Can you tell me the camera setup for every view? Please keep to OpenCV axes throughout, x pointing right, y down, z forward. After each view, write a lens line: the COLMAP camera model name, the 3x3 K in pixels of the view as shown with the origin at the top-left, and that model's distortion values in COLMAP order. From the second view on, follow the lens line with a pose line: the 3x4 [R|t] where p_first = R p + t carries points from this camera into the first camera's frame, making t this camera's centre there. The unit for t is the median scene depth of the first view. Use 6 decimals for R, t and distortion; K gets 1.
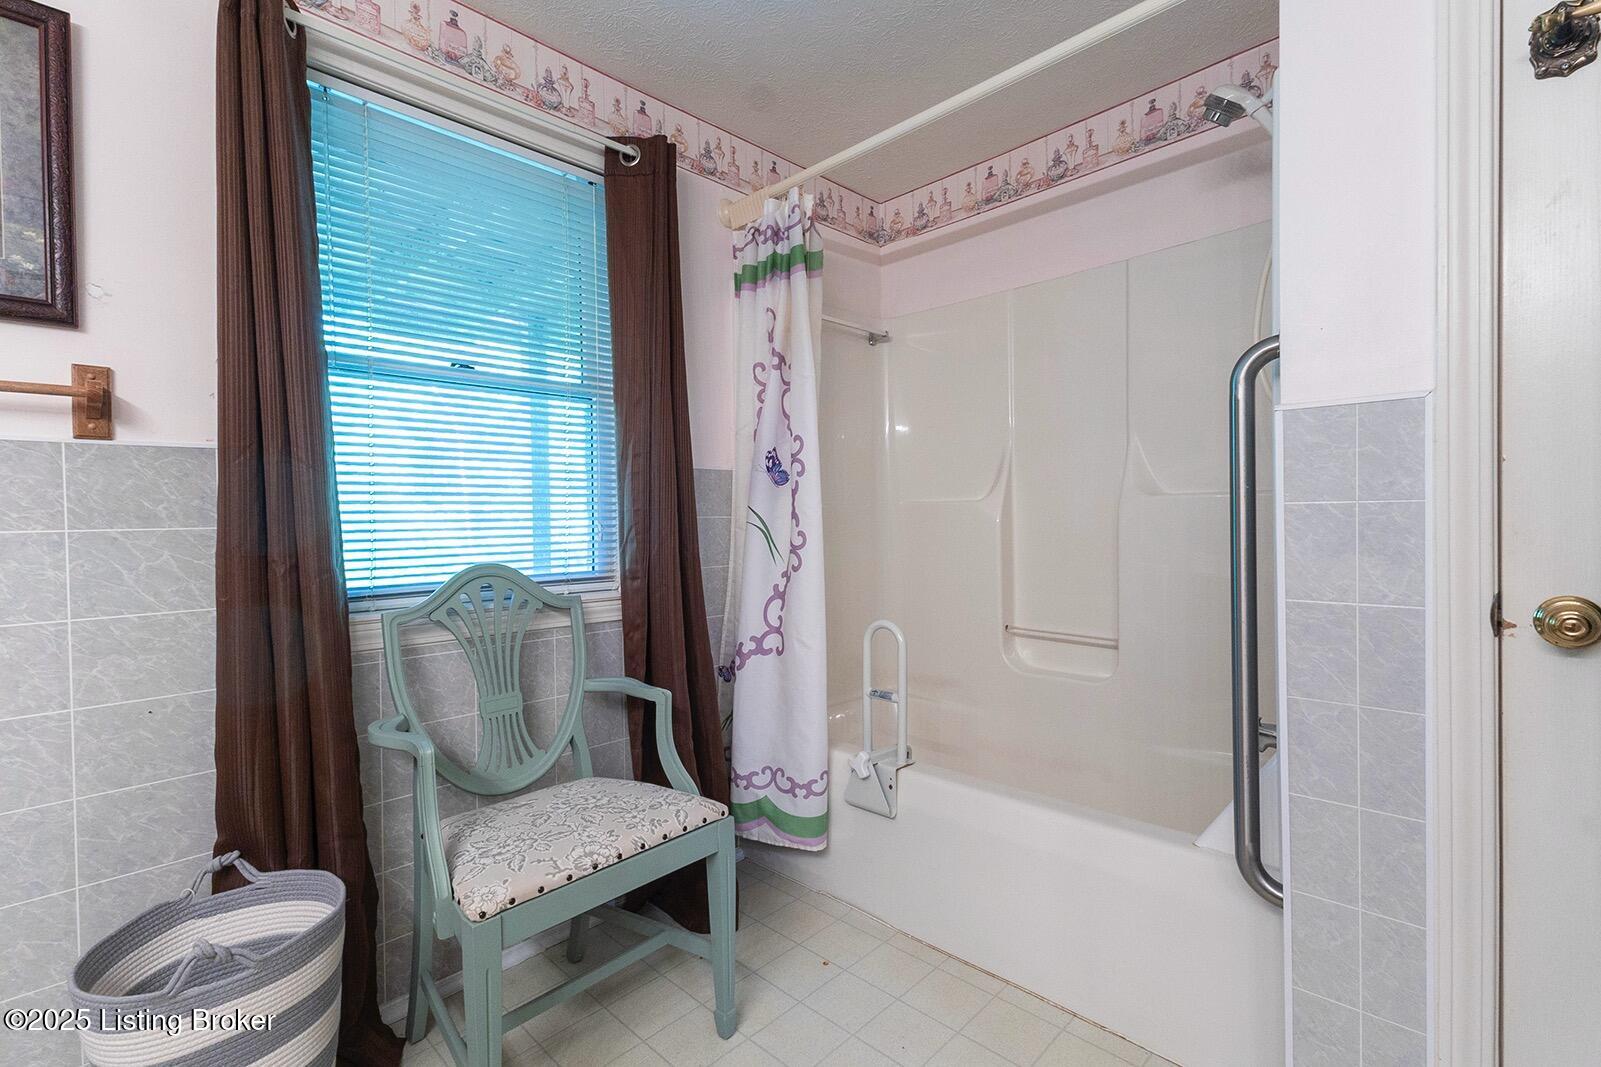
lens RADIAL K [[734.3, 0, 796.2], [0, 734.3, 517.2], [0, 0, 1]] dist [0.010320, -0.000384]
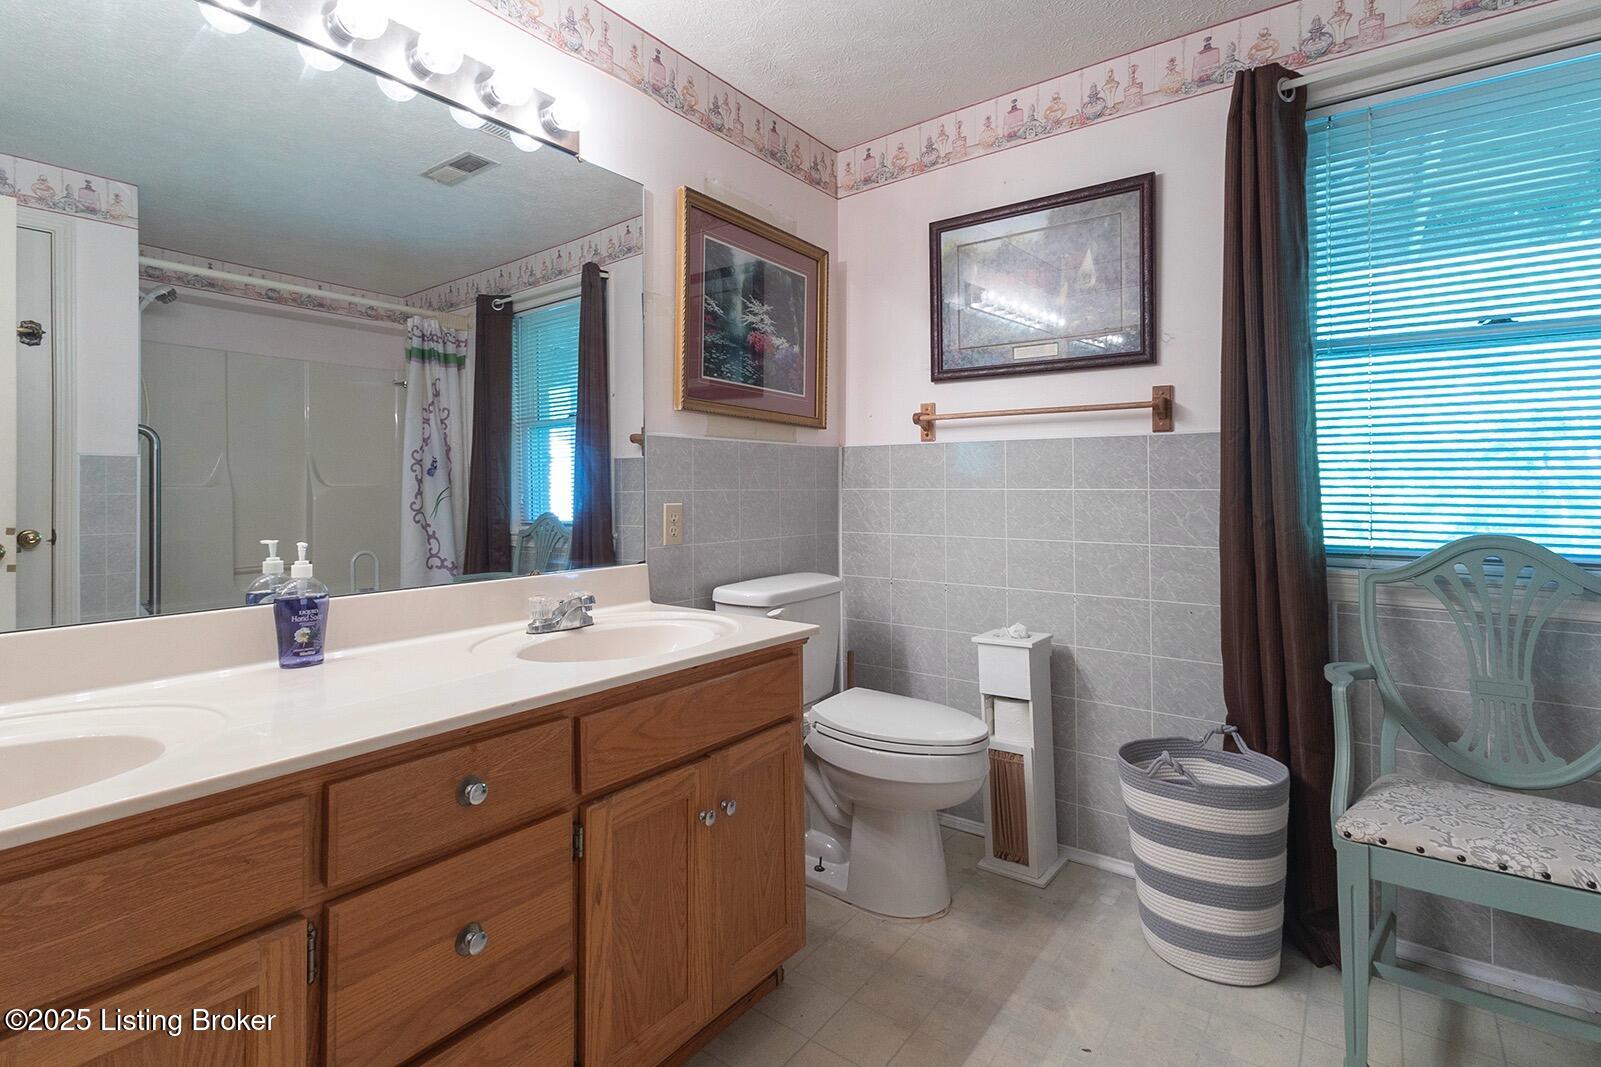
lens RADIAL K [[754.0, 0, 796.7], [0, 754.0, 476.1], [0, 0, 1]] dist [-0.000389, -0.000126]
pose [[0.155848, 0.003660, -0.987774, 0.498311], [-0.008914, 0.999958, 0.002299, -0.007414], [0.987741, 0.008446, 0.155874, -0.020391]]
